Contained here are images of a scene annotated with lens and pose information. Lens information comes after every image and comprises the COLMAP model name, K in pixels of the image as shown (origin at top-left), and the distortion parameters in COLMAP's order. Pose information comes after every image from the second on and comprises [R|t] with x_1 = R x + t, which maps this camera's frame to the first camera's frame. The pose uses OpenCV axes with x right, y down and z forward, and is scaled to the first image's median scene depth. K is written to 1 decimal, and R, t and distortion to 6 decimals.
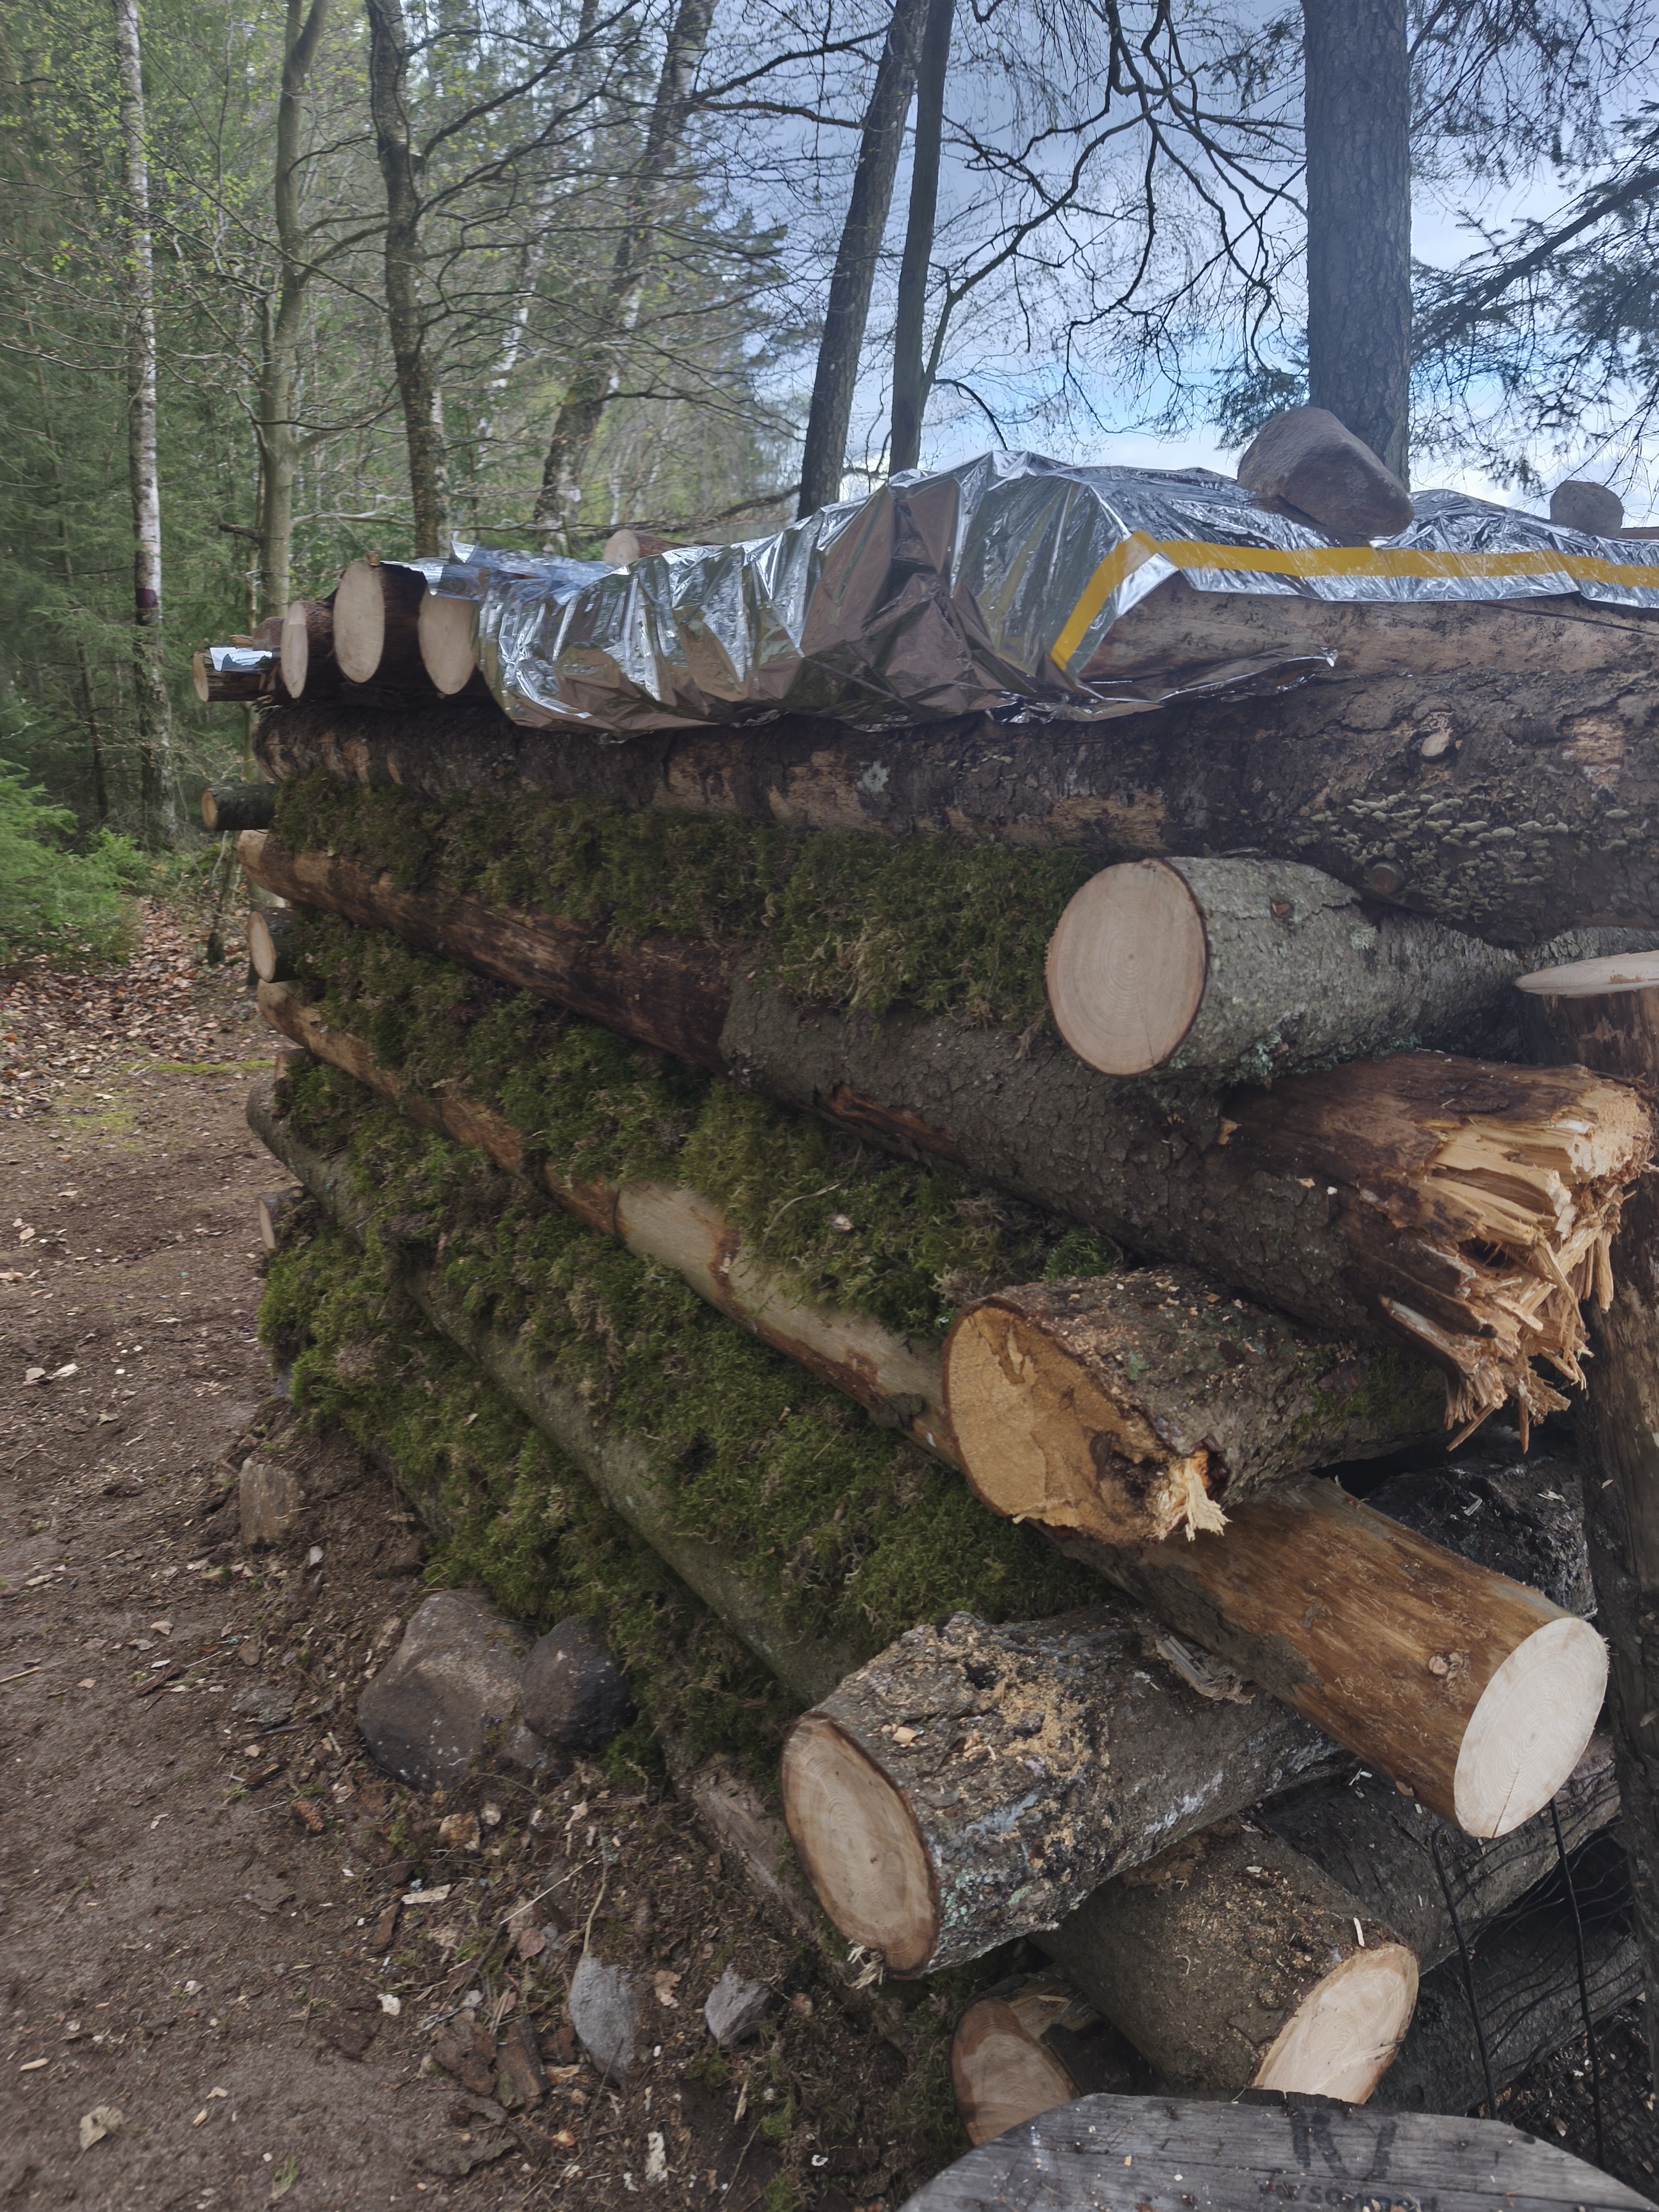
lens RADIAL K [[1562.1, 0, 830.1], [0, 1562.1, 1094.1], [0, 0, 1]] dist [0.060245, -0.079572]
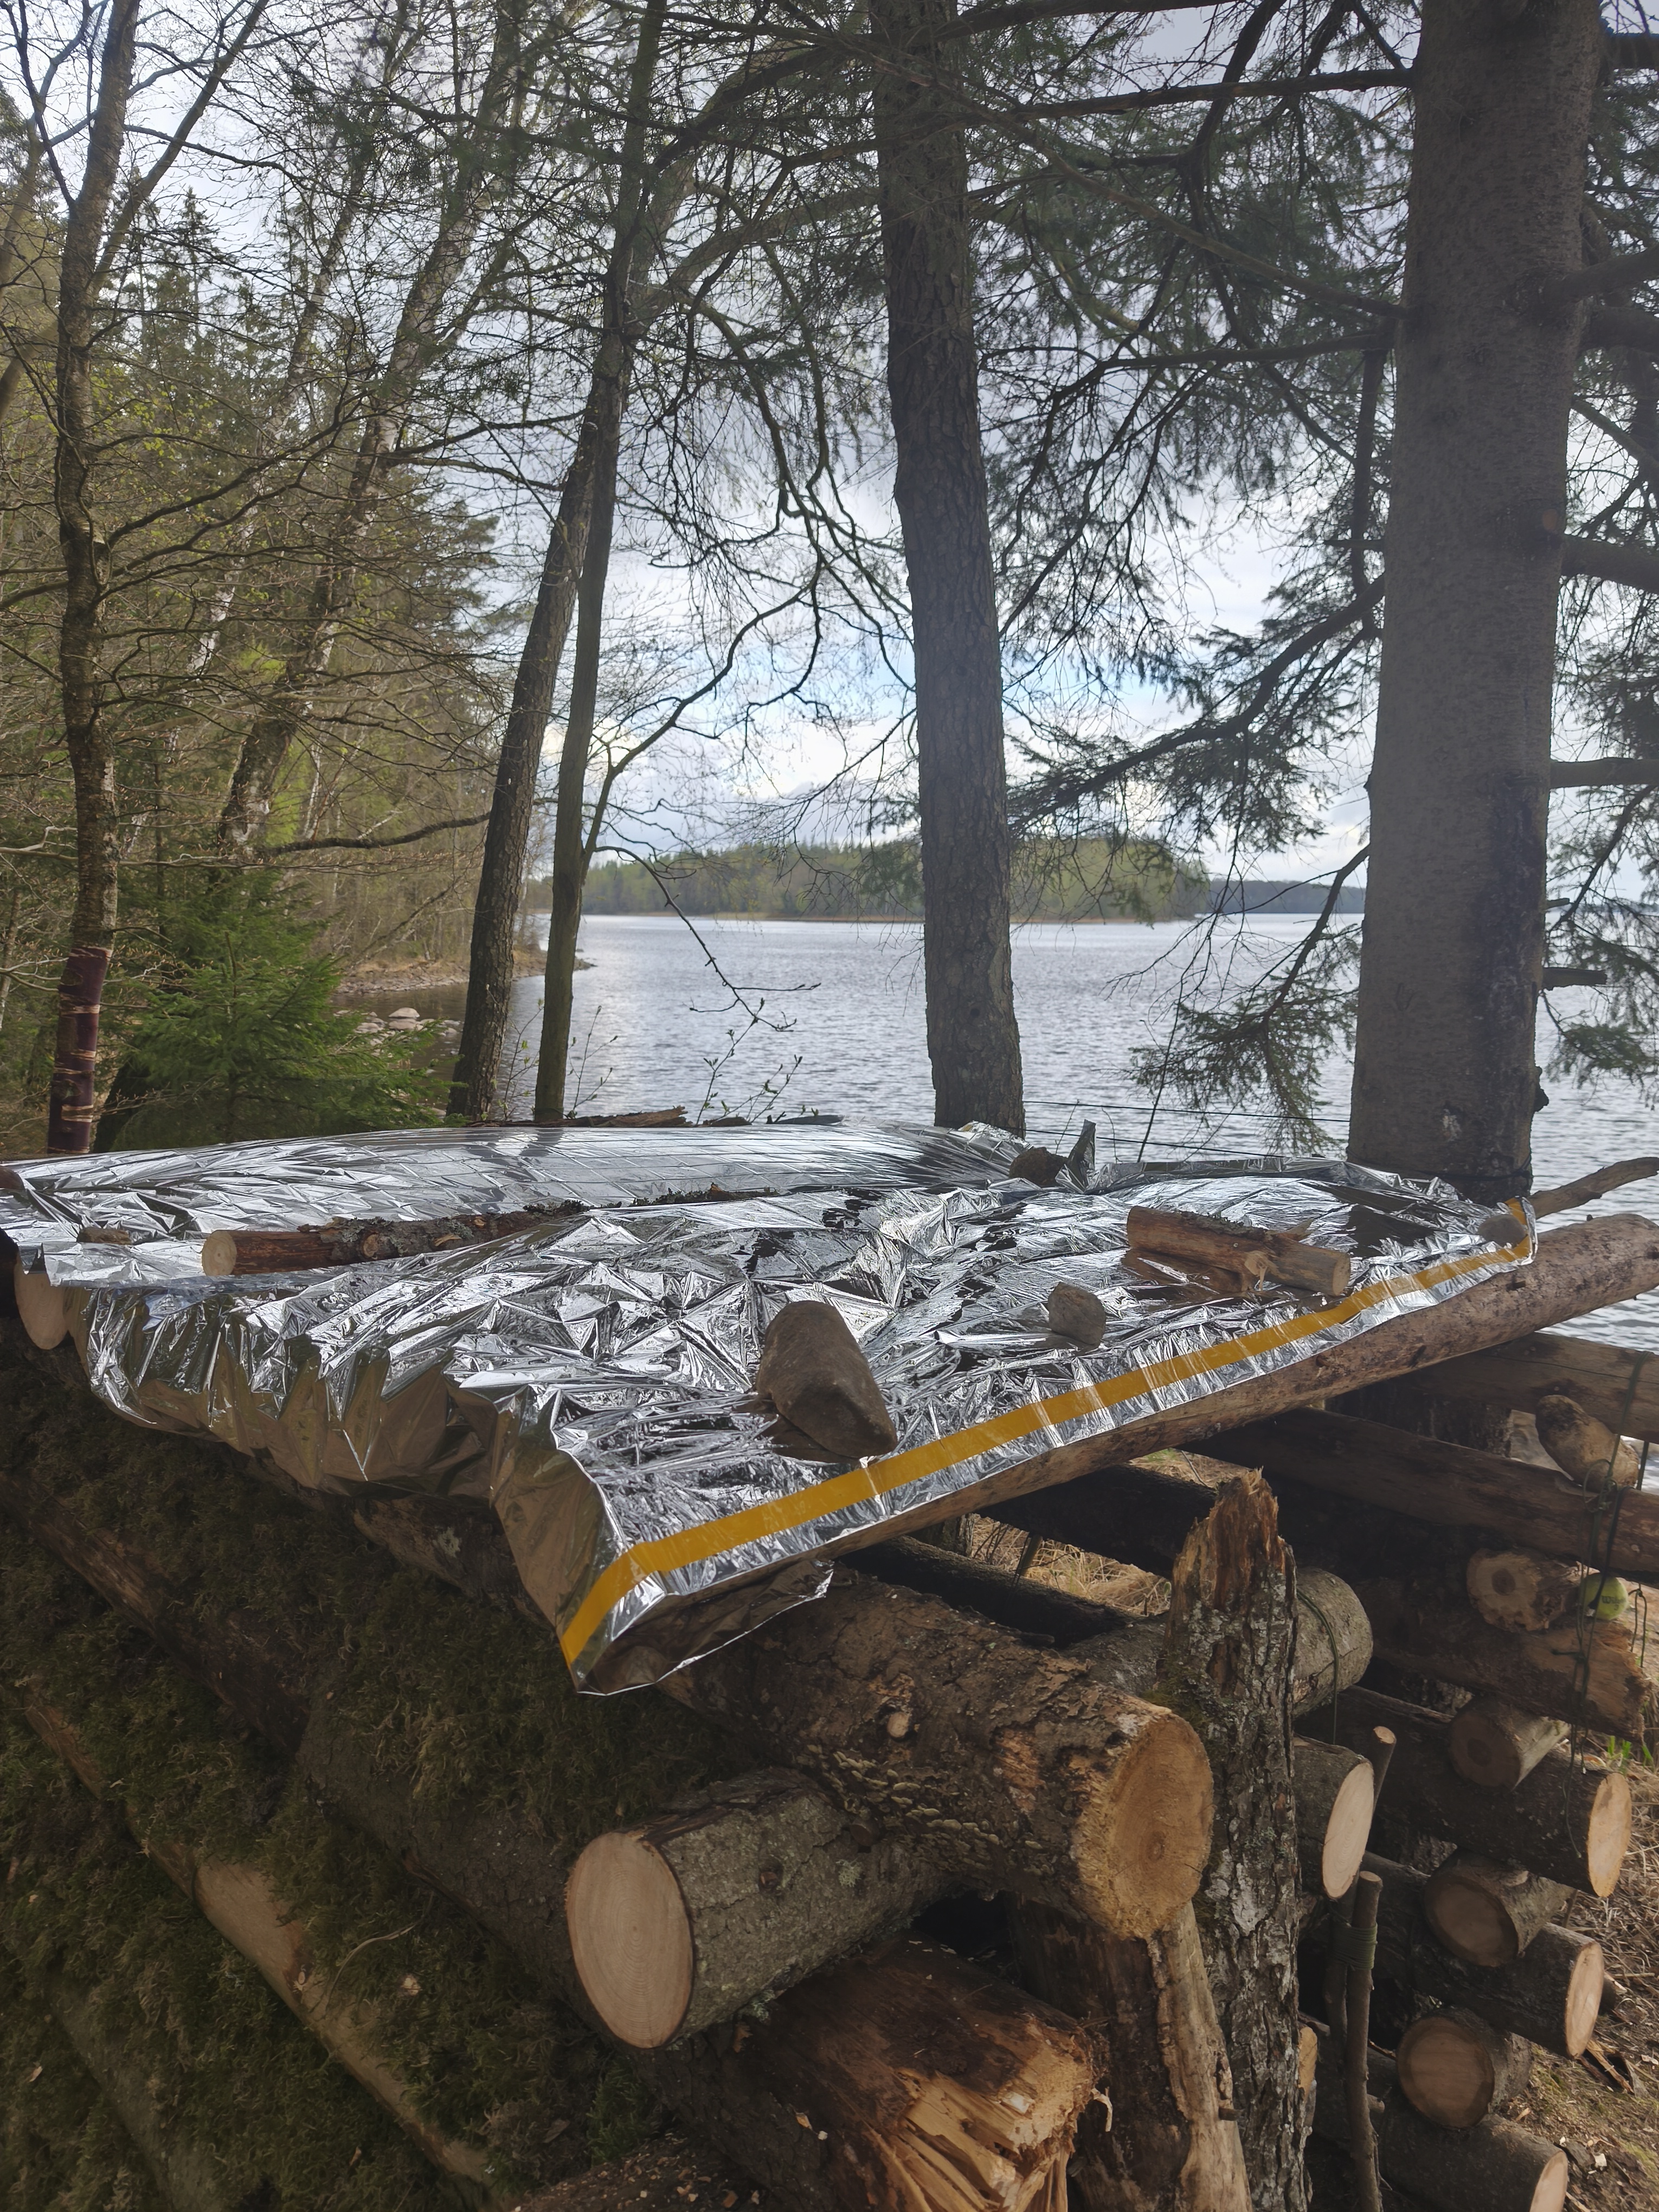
lens RADIAL K [[1562.1, 0, 830.1], [0, 1562.1, 1094.1], [0, 0, 1]] dist [0.060245, -0.079572]
pose [[0.983331, 0.013750, 0.181306, 0.088168], [0.012517, 0.989652, -0.142941, -0.360676], [-0.181396, 0.142827, 0.972983, -0.109842]]
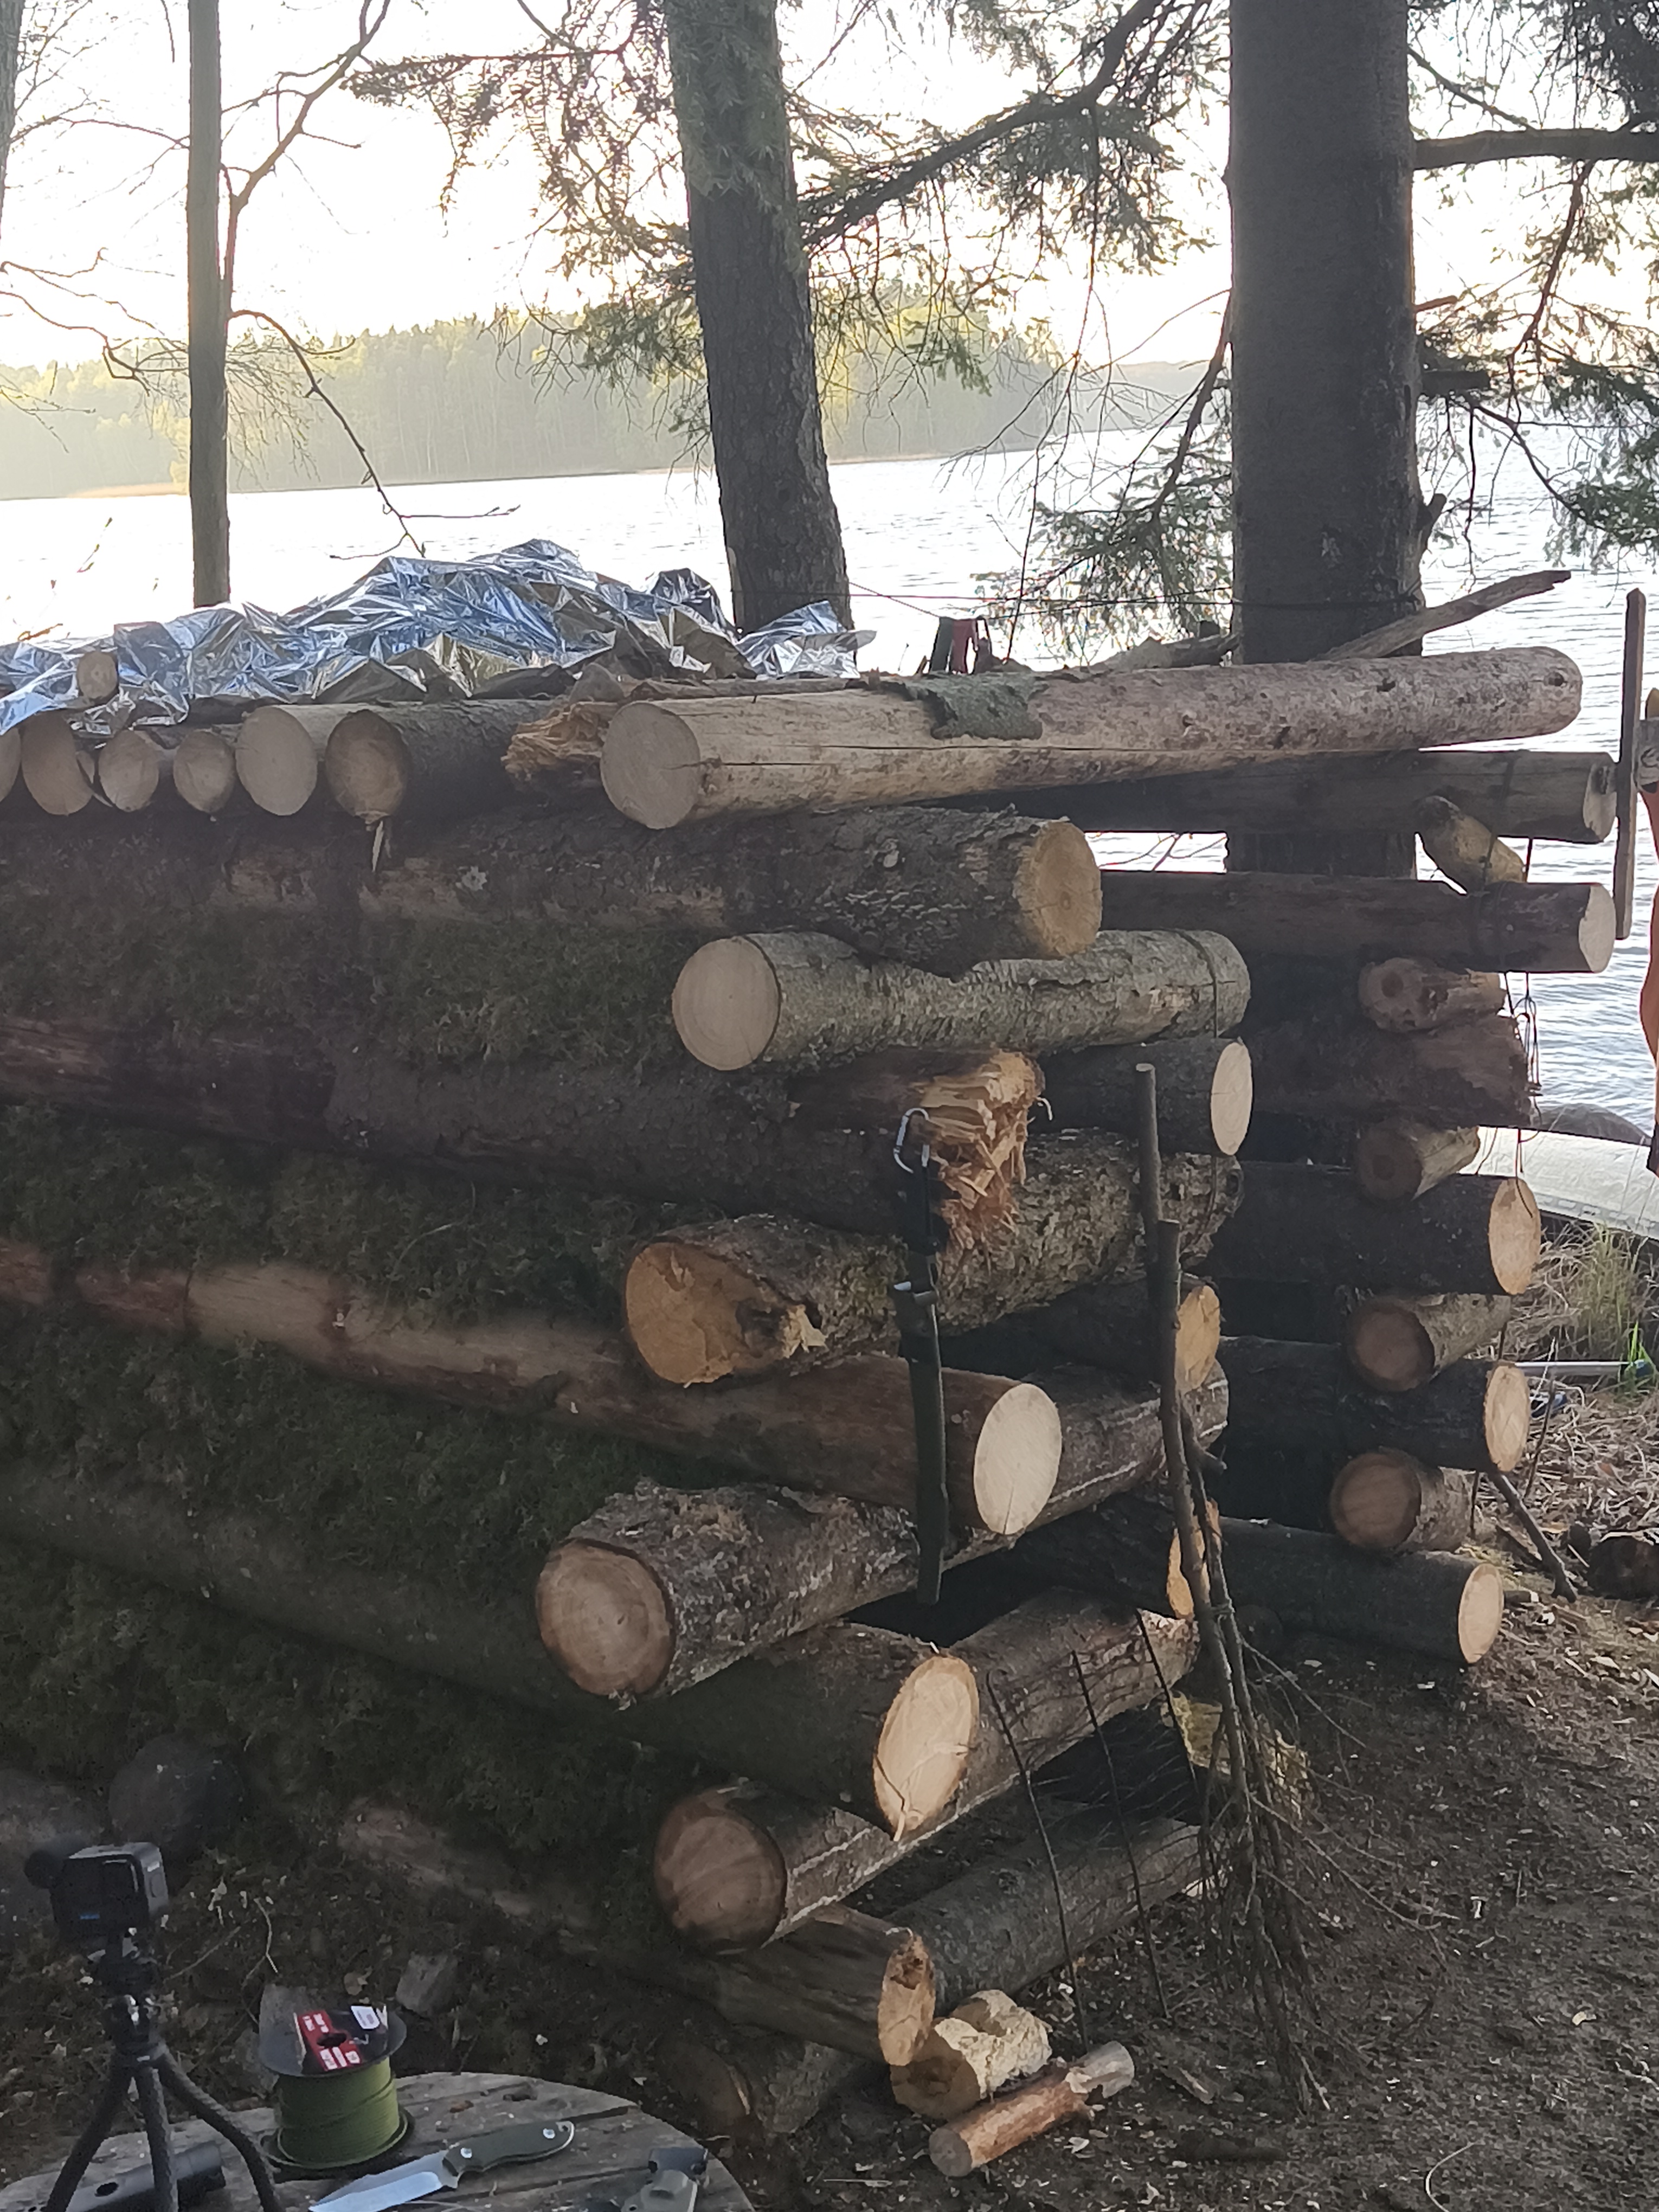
lens RADIAL K [[3296.8, 0, 829.5], [0, 3296.8, 1106.0], [0, 0, 1]] dist [0.069379, 0.010928]
pose [[0.941831, -0.088840, 0.324131, -0.594737], [0.113095, 0.991963, -0.056738, 0.163085], [-0.316486, 0.090095, 0.944309, -1.611499]]
